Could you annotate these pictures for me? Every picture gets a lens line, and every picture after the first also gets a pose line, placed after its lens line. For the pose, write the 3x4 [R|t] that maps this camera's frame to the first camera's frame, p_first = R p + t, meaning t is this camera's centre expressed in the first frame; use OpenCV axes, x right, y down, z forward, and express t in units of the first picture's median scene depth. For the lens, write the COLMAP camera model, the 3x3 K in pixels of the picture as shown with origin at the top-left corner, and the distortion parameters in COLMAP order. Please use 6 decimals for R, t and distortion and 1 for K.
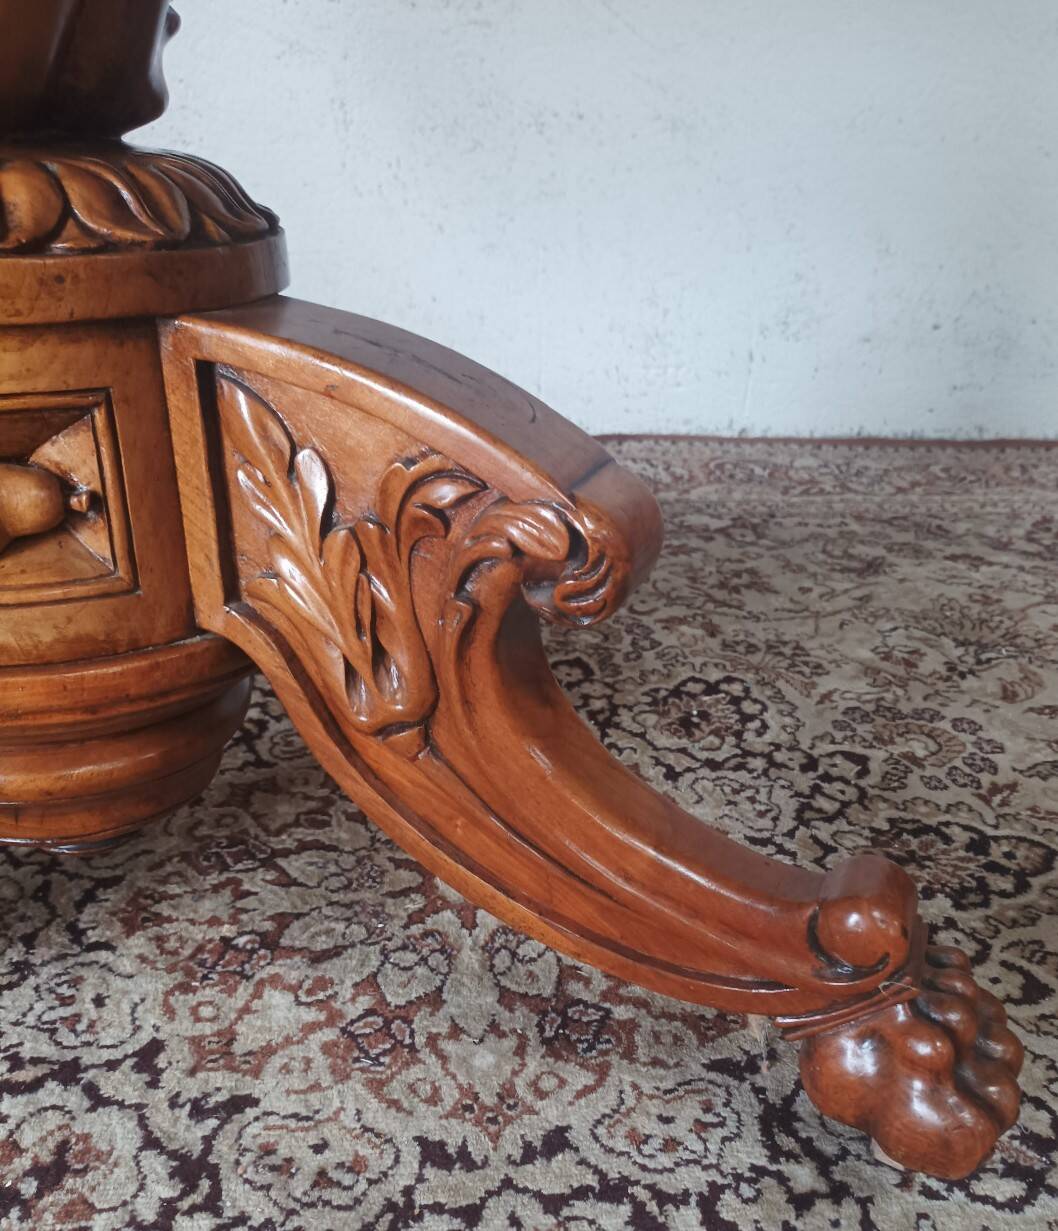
lens RADIAL K [[1169.0, 0, 561.9], [0, 1169.0, 767.1], [0, 0, 1]] dist [0.010029, 0.000000]
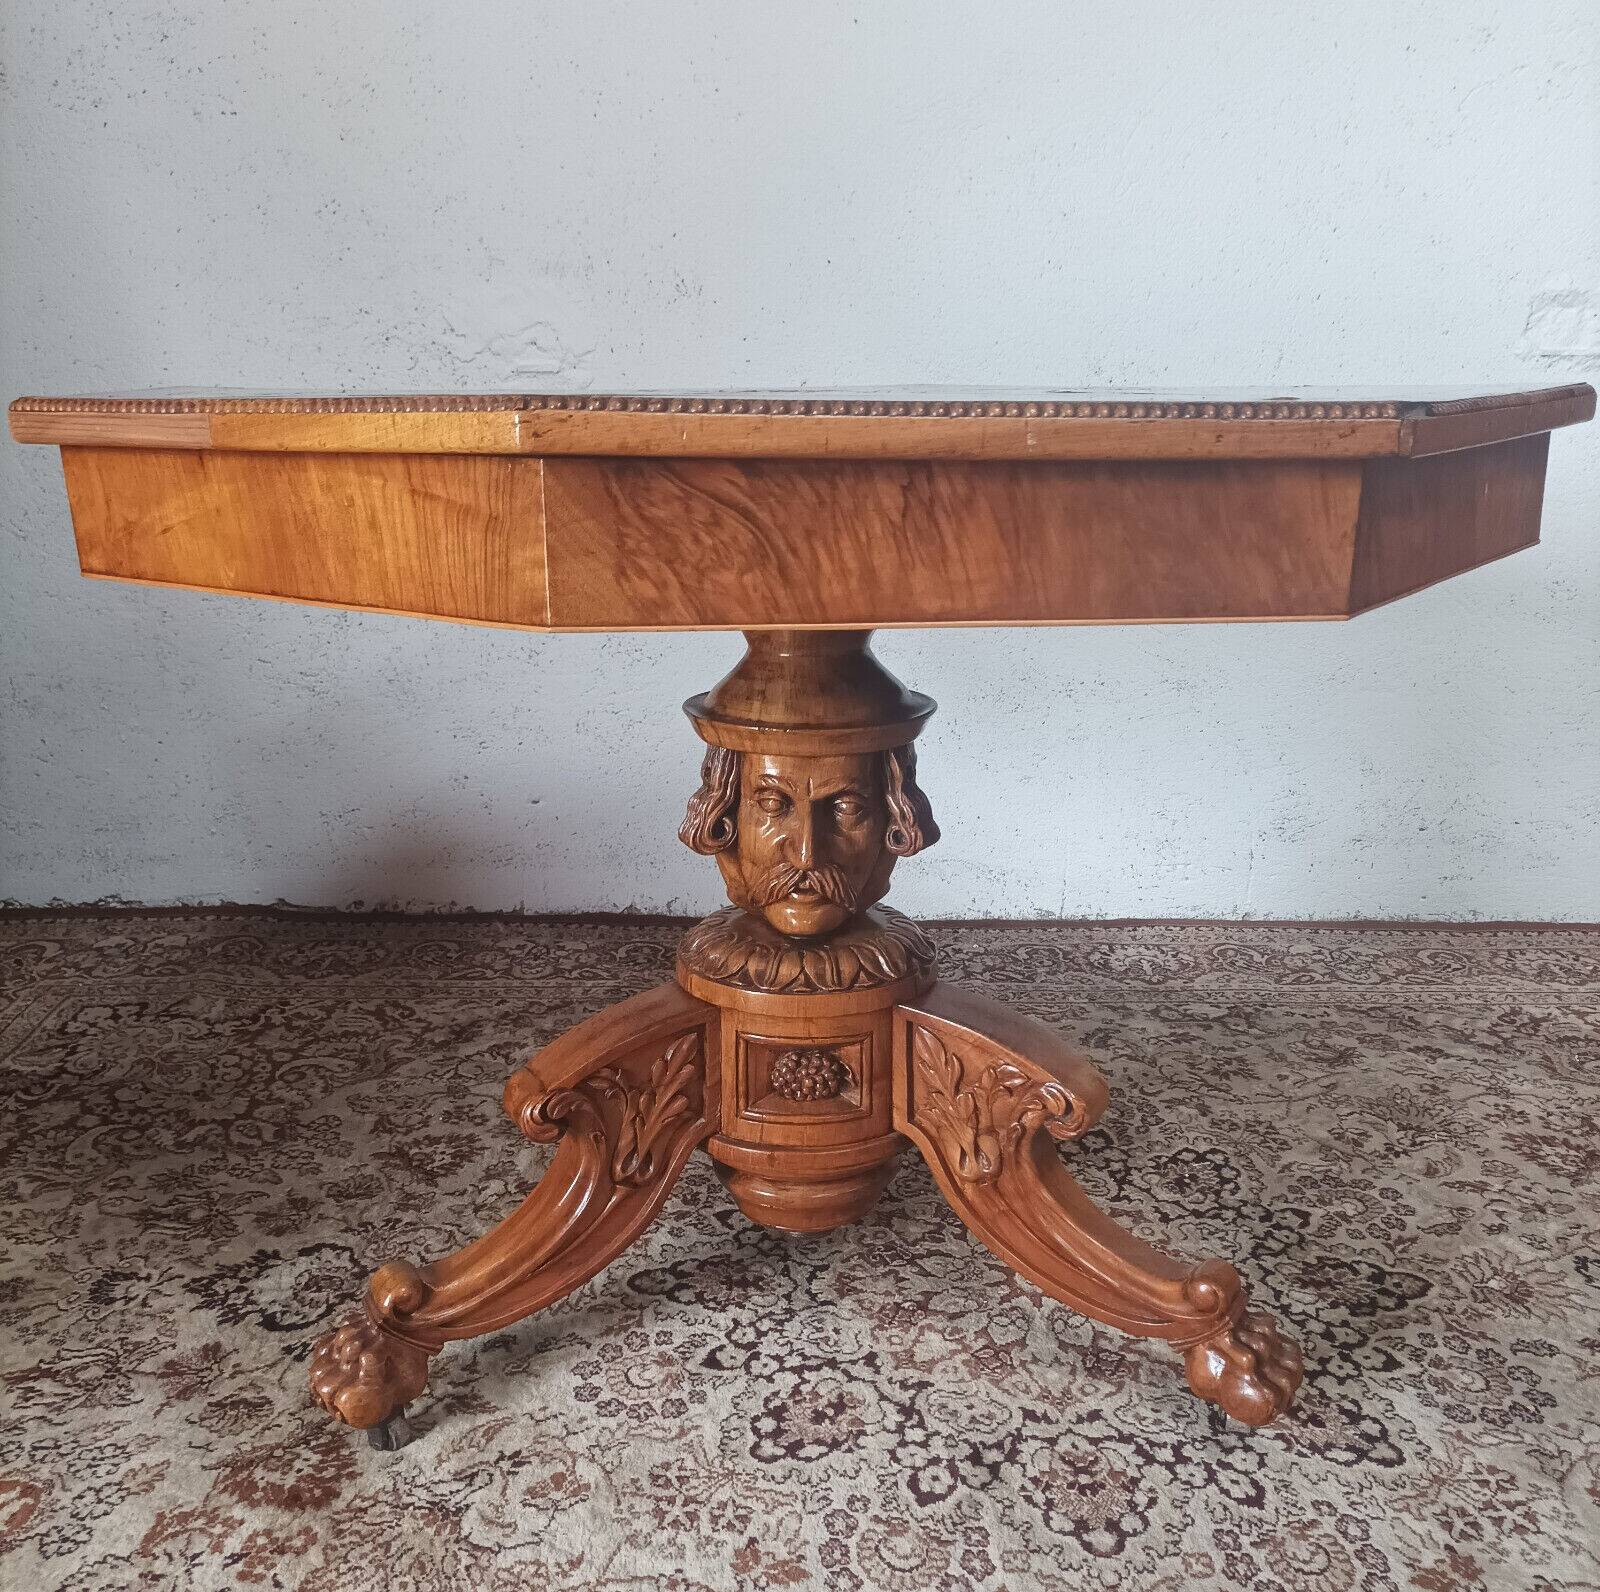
lens RADIAL K [[1453.6, 0, 801.1], [0, 1453.6, 913.5], [0, 0, 1]] dist [0.019270, 0.000000]
pose [[0.983609, 0.007718, -0.180149, -0.038891], [-0.042652, 0.980689, -0.190864, -0.001796], [0.175197, 0.195420, 0.964944, -1.097013]]
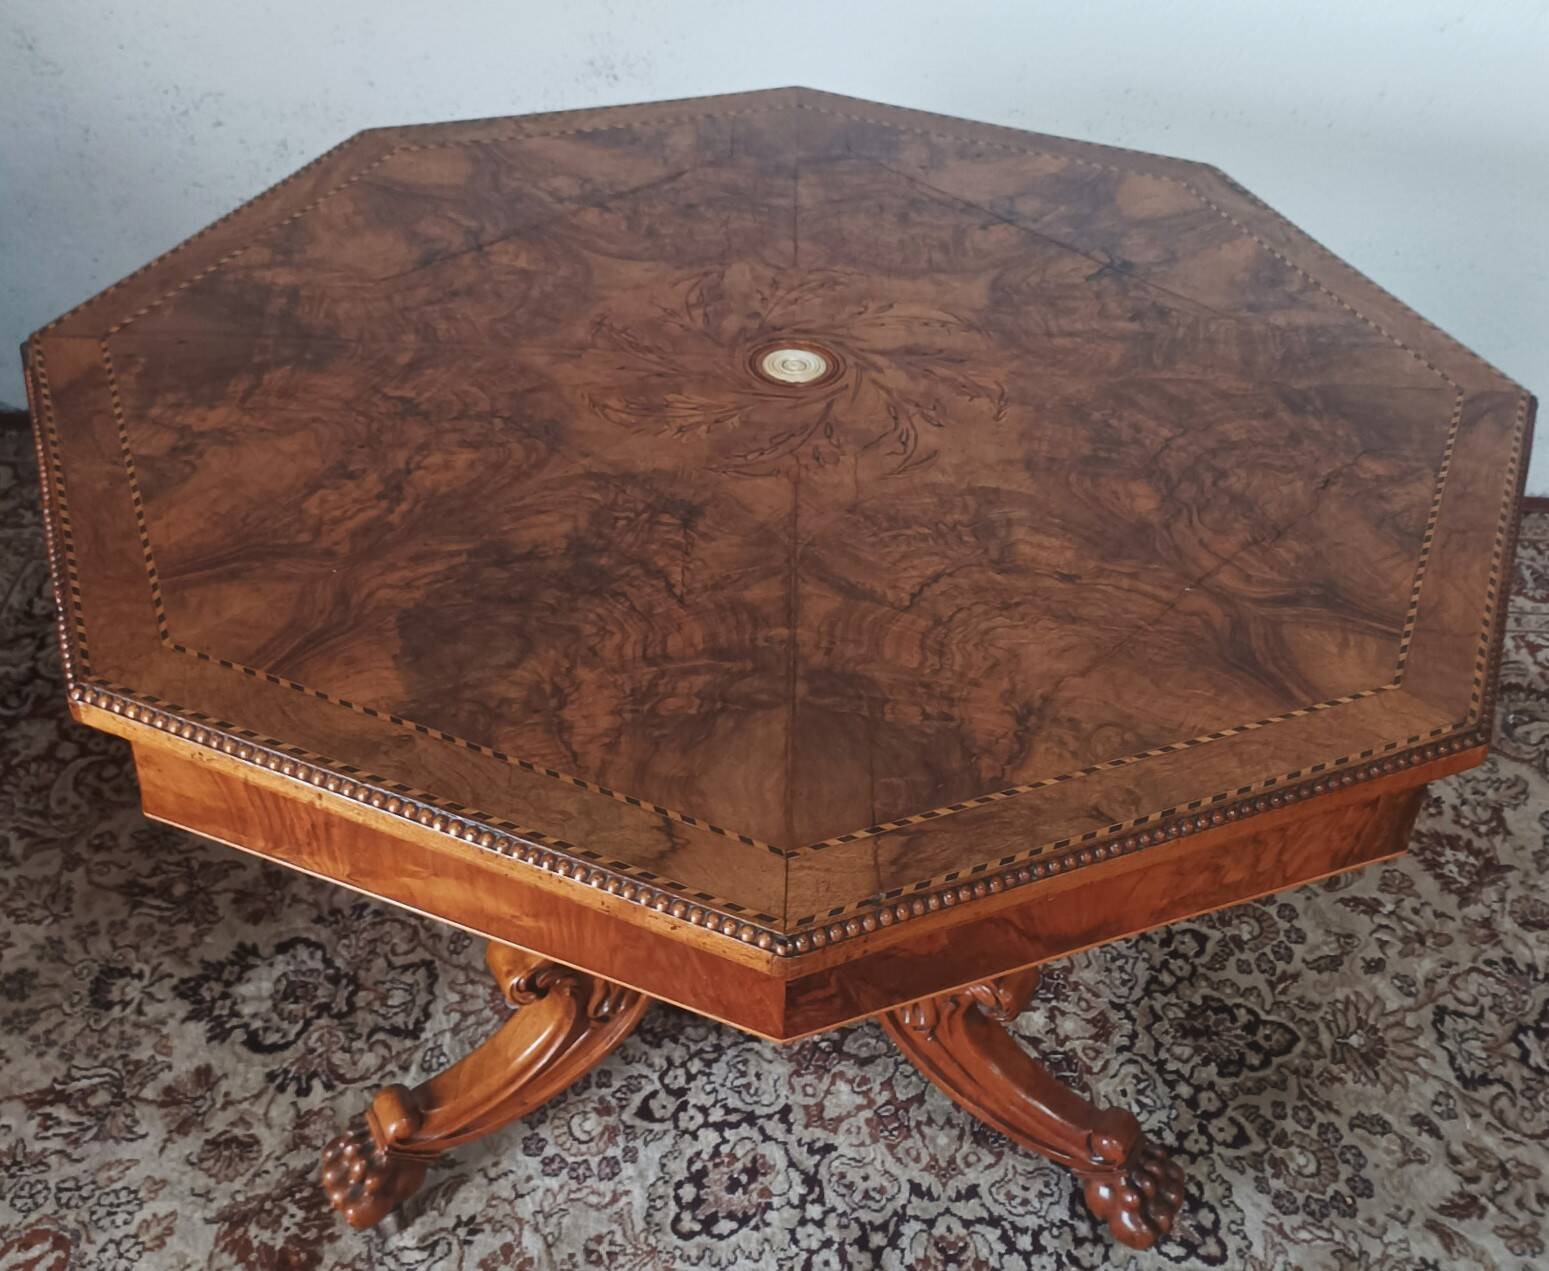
lens RADIAL K [[1565.0, 0, 804.0], [0, 1565.0, 580.0], [0, 0, 1]] dist [0.012176, 0.000000]
pose [[0.980526, 0.106305, -0.165131, 0.036003], [-0.087642, 0.989319, 0.116479, -0.817603], [0.175750, -0.099739, 0.979369, -1.312987]]
